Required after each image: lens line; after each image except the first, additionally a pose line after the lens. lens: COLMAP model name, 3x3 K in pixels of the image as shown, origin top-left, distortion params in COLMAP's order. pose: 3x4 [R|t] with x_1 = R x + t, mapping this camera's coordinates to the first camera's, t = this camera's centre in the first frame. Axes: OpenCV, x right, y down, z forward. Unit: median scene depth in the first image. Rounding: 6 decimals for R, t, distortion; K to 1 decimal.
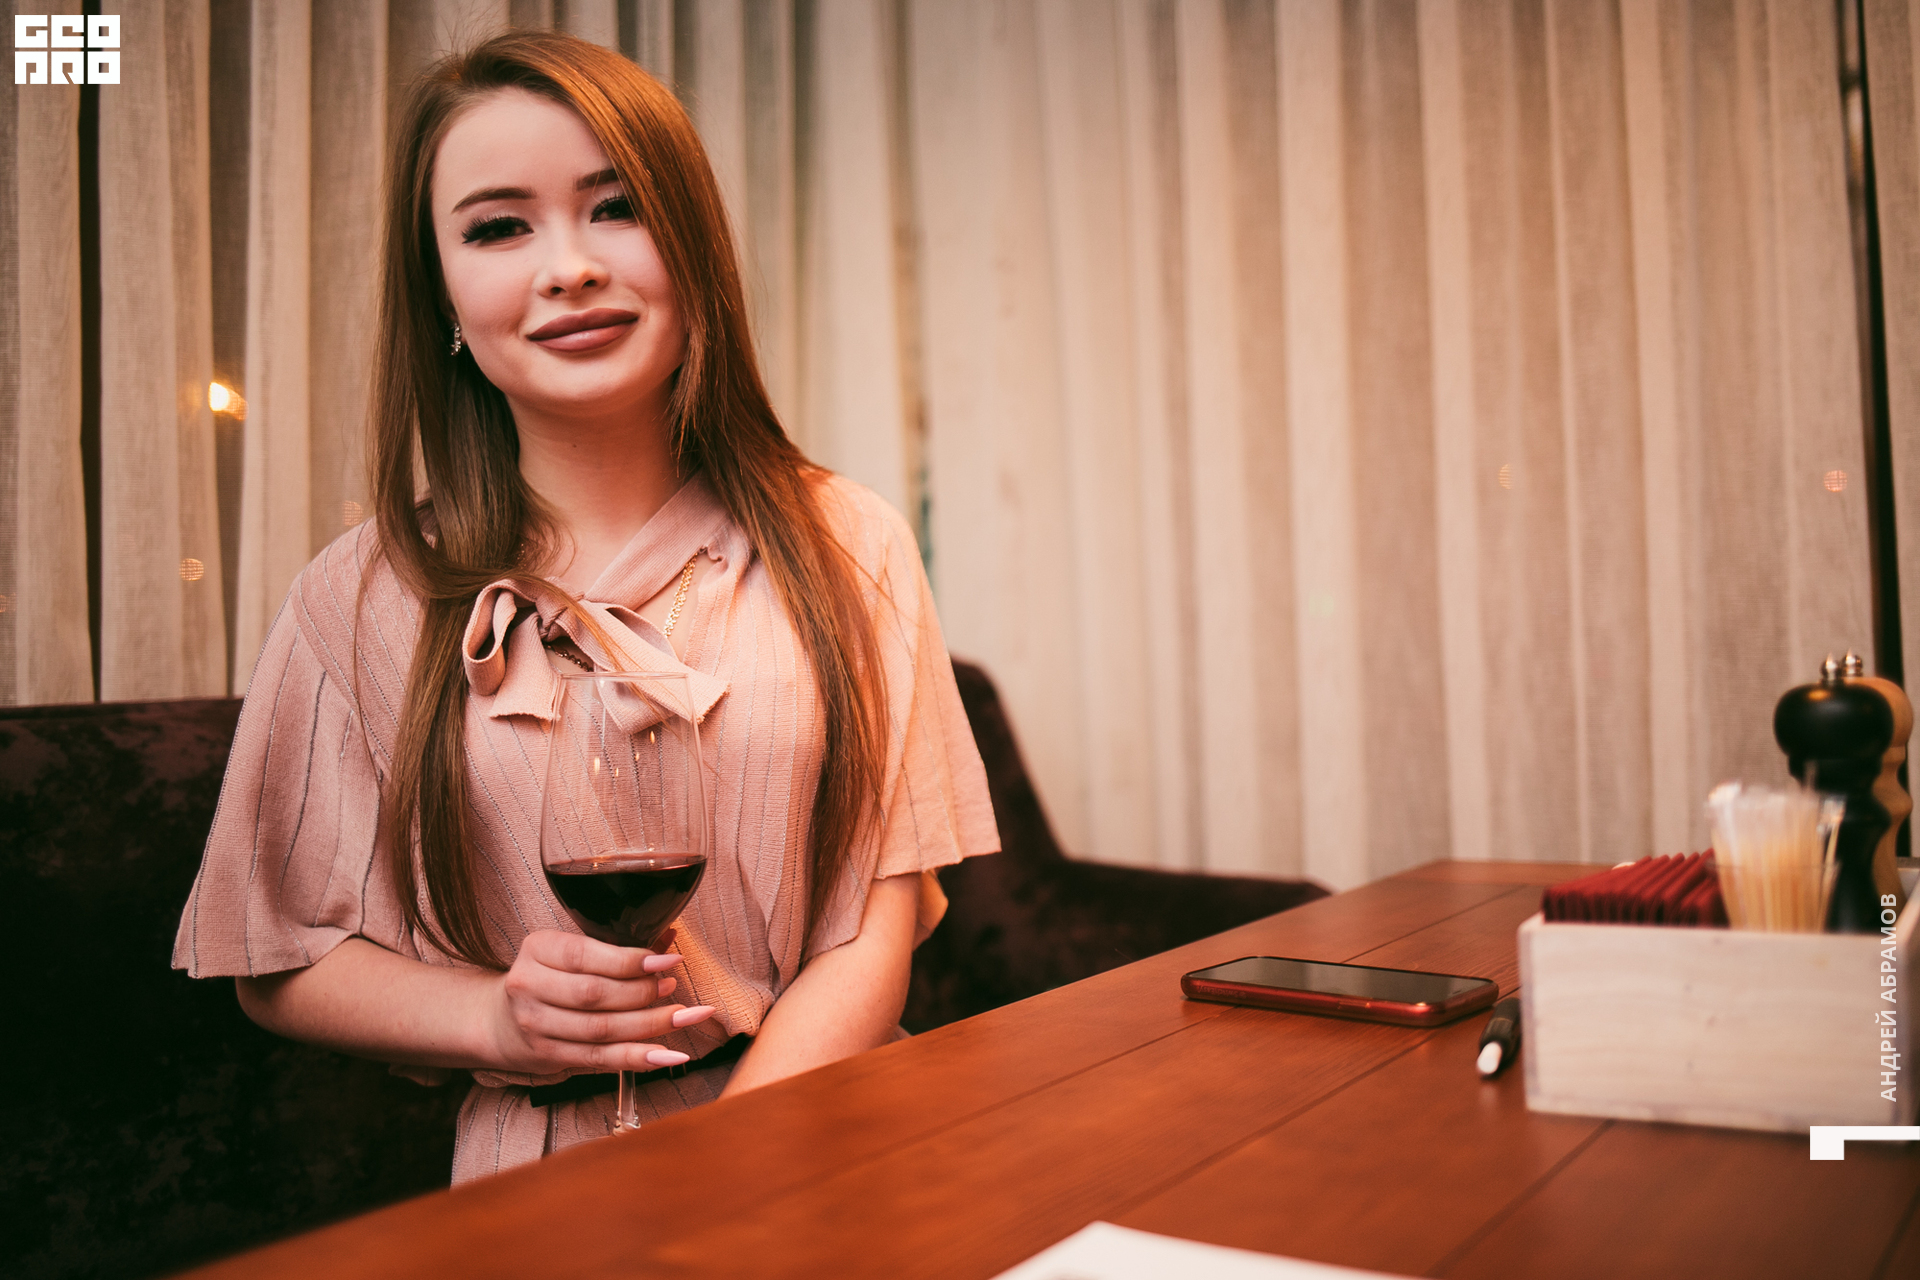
lens RADIAL K [[2312.8, 0, 960.0], [0, 2312.8, 640.0], [0, 0, 1]] dist [-0.009501, 0.111502]
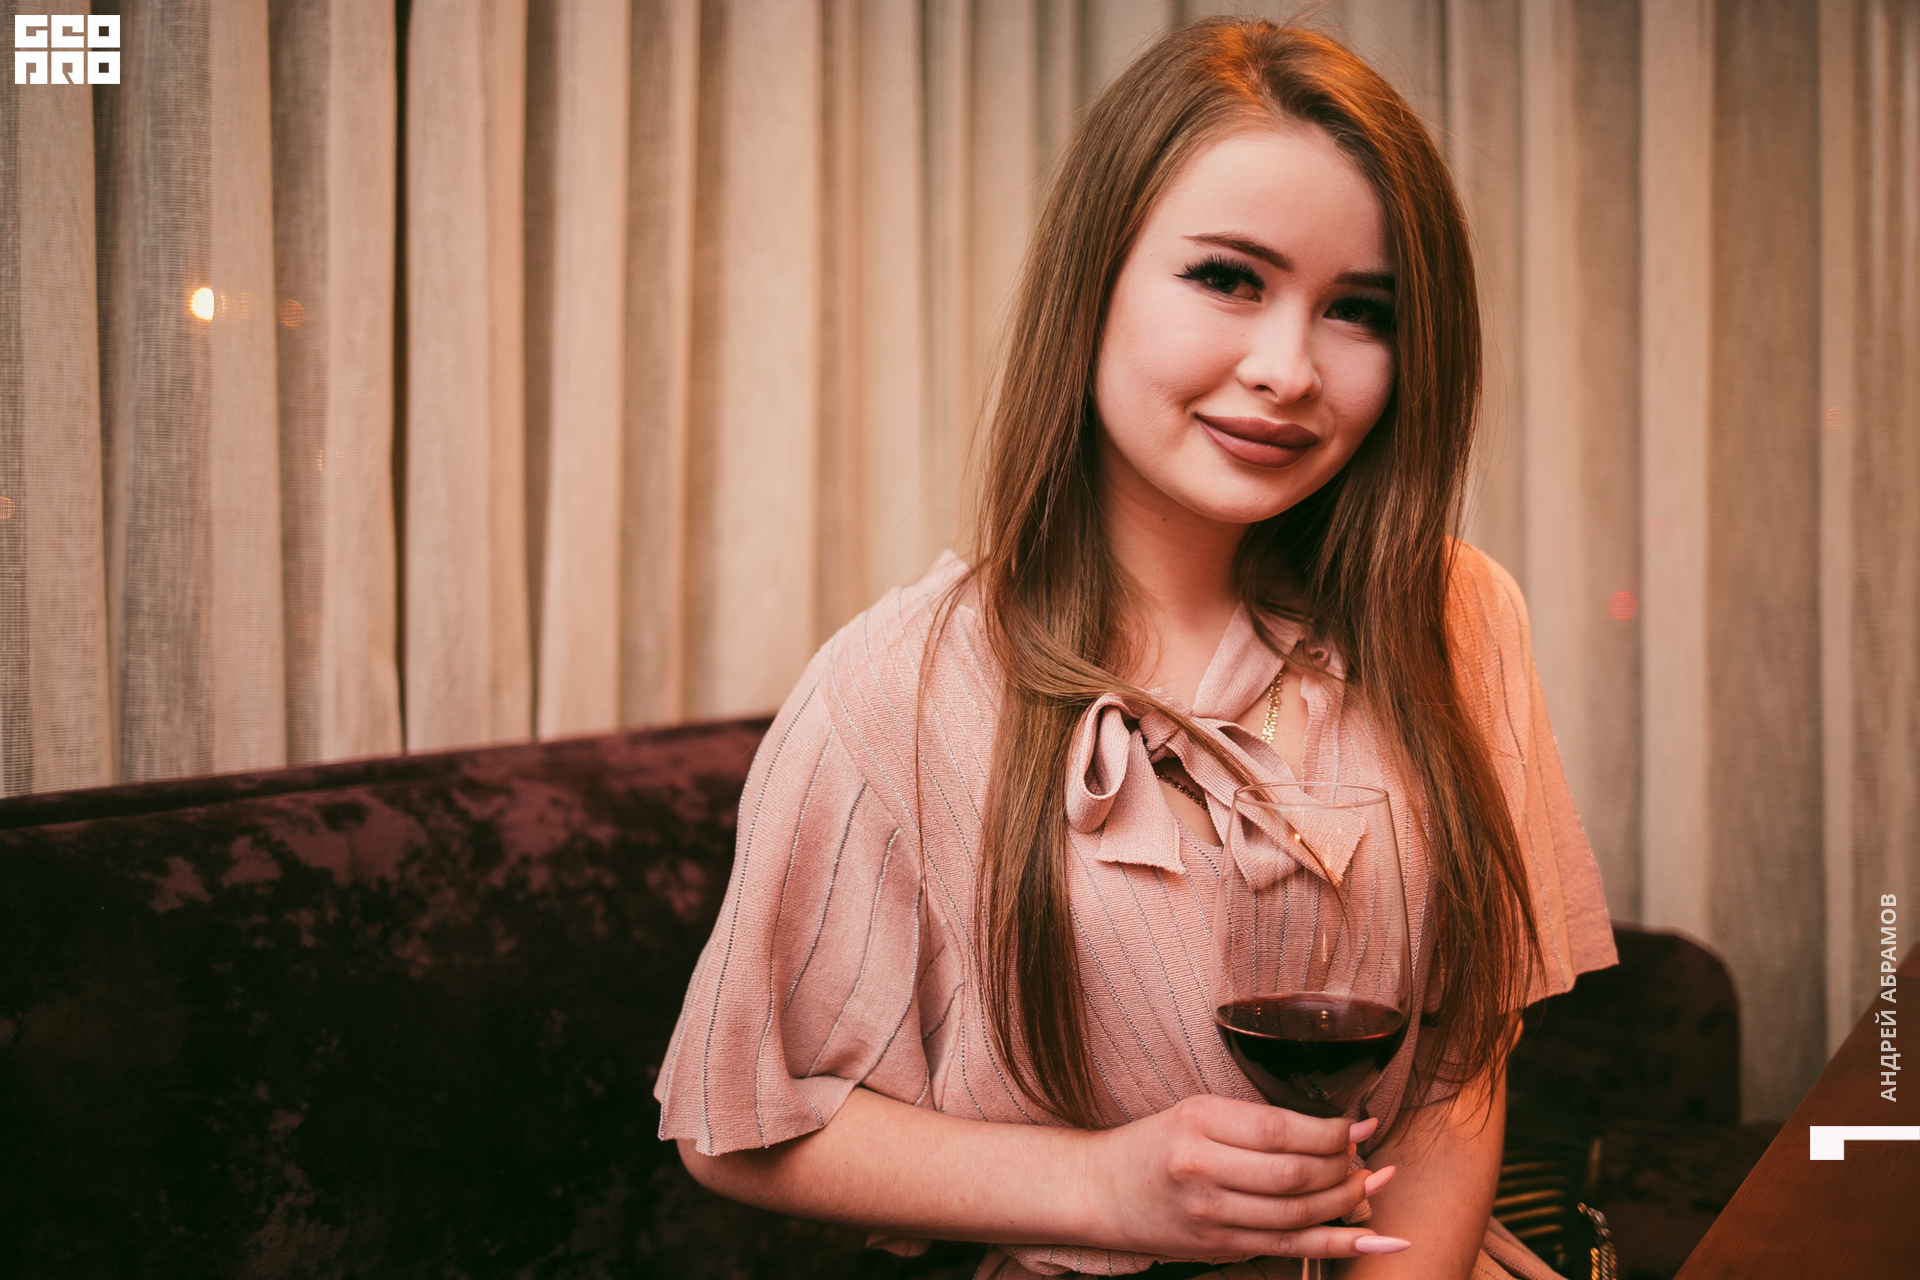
lens RADIAL K [[2312.8, 0, 960.0], [0, 2312.8, 640.0], [0, 0, 1]] dist [-0.009501, 0.111502]
pose [[0.998003, 0.018189, 0.060490, -0.256651], [-0.021656, 0.998130, 0.057169, -0.078509], [-0.059337, -0.058365, 0.996530, 0.147283]]
